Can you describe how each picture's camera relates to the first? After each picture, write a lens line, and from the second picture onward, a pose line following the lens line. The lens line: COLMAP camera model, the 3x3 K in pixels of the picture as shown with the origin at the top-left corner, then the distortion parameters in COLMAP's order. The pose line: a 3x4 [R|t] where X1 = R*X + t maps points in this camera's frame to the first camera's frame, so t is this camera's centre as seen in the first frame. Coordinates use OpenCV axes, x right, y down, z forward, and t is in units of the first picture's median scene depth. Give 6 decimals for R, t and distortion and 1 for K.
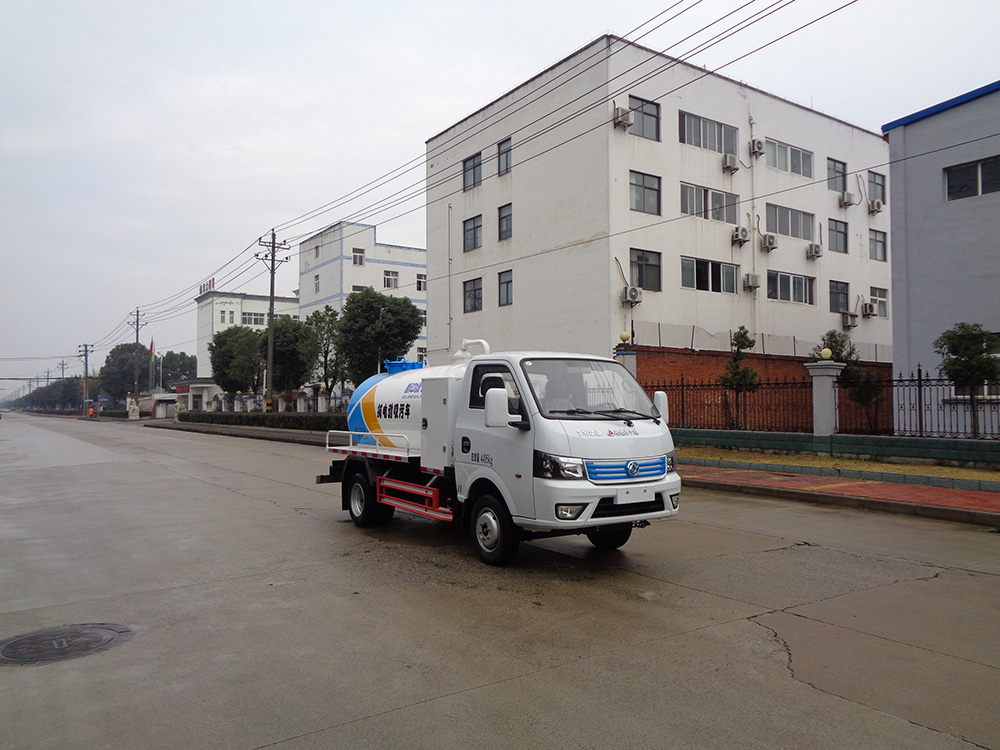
lens RADIAL K [[777.9, 0, 499.5], [0, 777.9, 333.5], [0, 0, 1]] dist [0.048572, -0.000532]
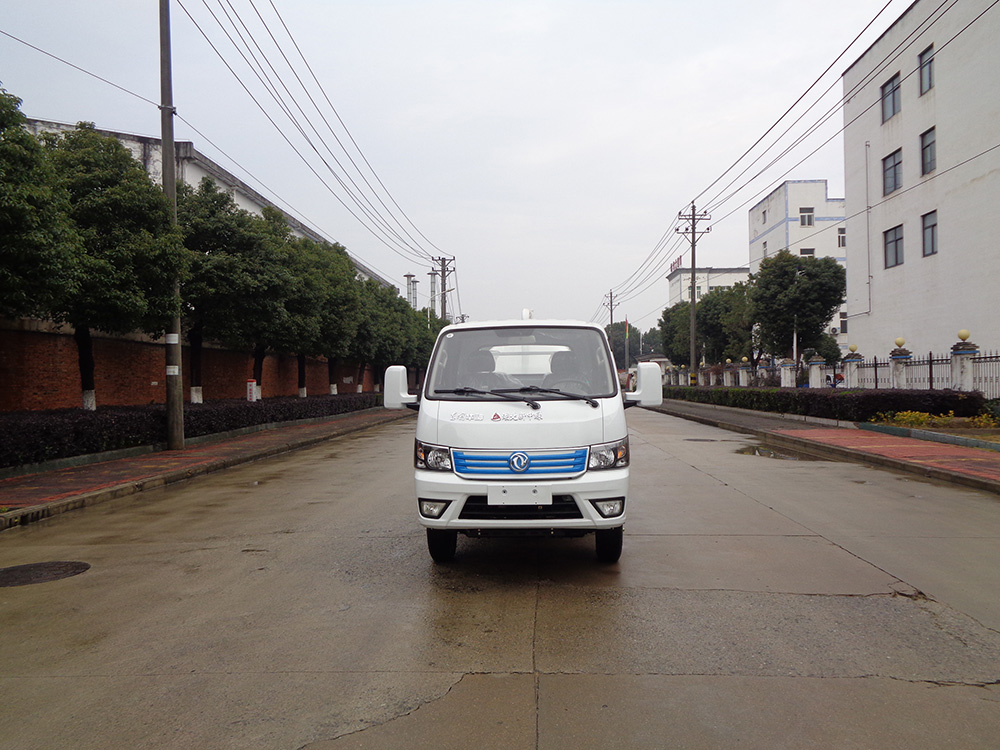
lens RADIAL K [[777.9, 0, 499.5], [0, 777.9, 333.5], [0, 0, 1]] dist [0.048572, -0.000532]
pose [[0.804936, -0.040062, -0.592007, 0.117203], [0.060499, 0.998060, 0.014718, 0.005301], [0.590269, -0.047663, 0.805798, 0.065213]]
